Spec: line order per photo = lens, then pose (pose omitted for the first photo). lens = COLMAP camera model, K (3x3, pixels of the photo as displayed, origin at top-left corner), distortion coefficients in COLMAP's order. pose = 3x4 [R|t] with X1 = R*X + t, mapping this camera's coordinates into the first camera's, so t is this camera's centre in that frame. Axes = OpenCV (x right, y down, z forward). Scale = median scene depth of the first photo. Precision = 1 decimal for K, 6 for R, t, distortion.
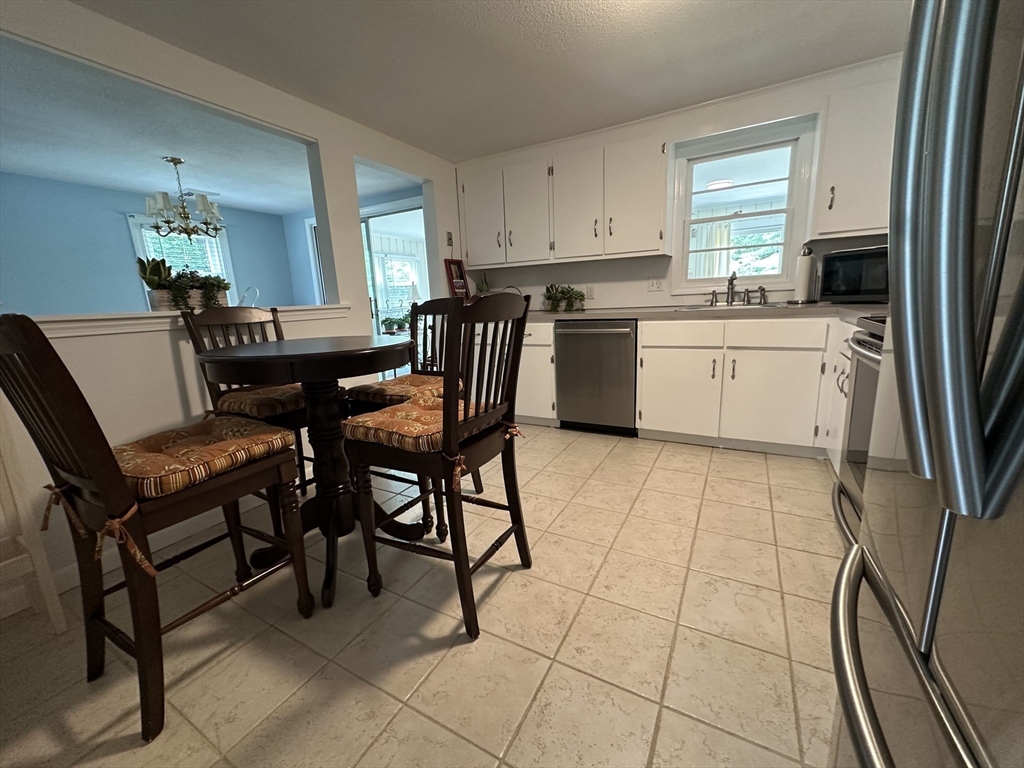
lens RADIAL K [[409.5, 0, 508.8], [0, 409.5, 379.8], [0, 0, 1]] dist [-0.003210, -0.000044]
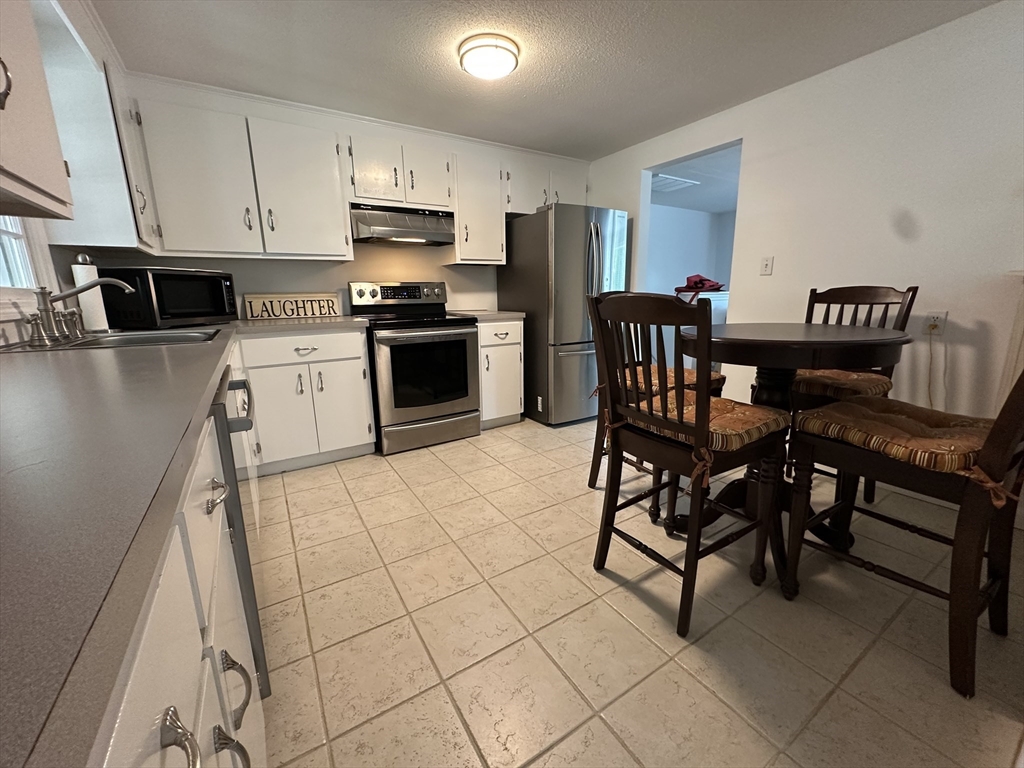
lens RADIAL K [[409.5, 0, 507.1], [0, 409.5, 382.6], [0, 0, 1]] dist [-0.003210, -0.000044]
pose [[-0.874178, -0.042638, 0.483731, -0.215139], [0.152031, 0.922030, 0.356015, -0.248269], [-0.461194, 0.384763, -0.799536, 1.243859]]
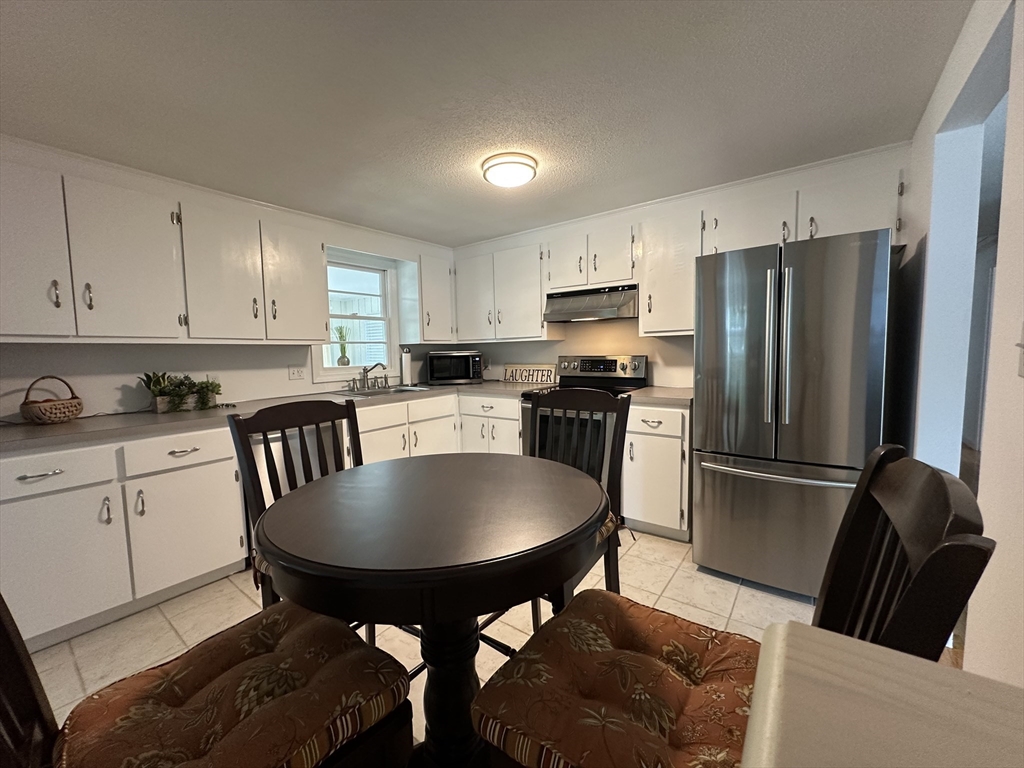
lens RADIAL K [[409.5, 0, 506.1], [0, 409.5, 382.5], [0, 0, 1]] dist [-0.003210, -0.000044]
pose [[0.145983, -0.032445, 0.988755, -0.606437], [0.210561, 0.977580, 0.000991, -0.127838], [-0.966619, 0.208048, 0.149542, 0.459418]]
